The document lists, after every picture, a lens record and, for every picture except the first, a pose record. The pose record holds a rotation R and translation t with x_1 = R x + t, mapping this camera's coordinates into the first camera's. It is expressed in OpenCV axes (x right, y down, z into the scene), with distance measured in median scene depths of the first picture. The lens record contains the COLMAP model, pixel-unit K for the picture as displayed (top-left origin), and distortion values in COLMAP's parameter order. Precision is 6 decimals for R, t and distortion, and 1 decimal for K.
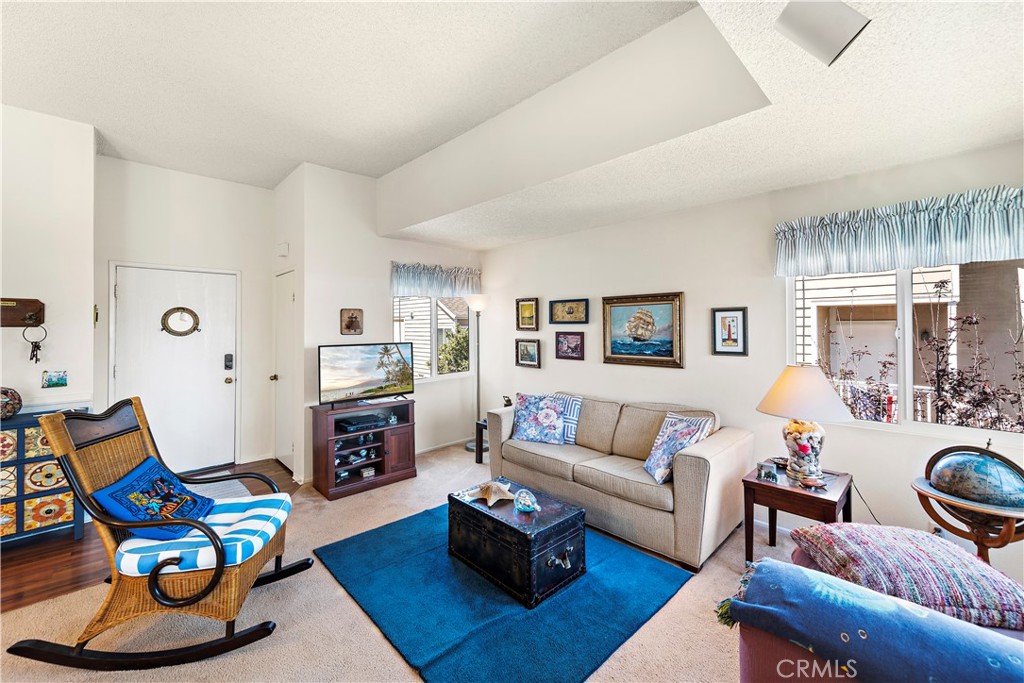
lens RADIAL K [[405.2, 0, 522.0], [0, 405.2, 320.5], [0, 0, 1]] dist [0.004355, 0.000086]
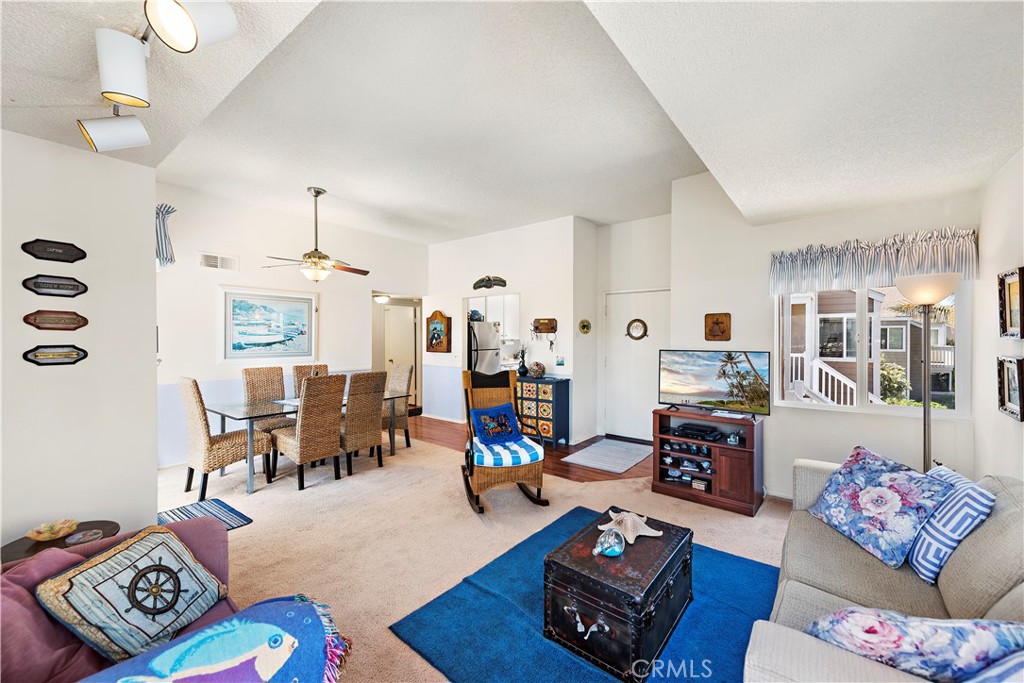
lens RADIAL K [[405.2, 0, 515.8], [0, 405.2, 340.8], [0, 0, 1]] dist [0.004355, 0.000086]
pose [[0.116787, 0.013489, -0.993065, 0.585203], [0.011104, 0.999828, 0.014887, 0.020007], [0.993095, -0.012766, 0.116617, 0.535505]]
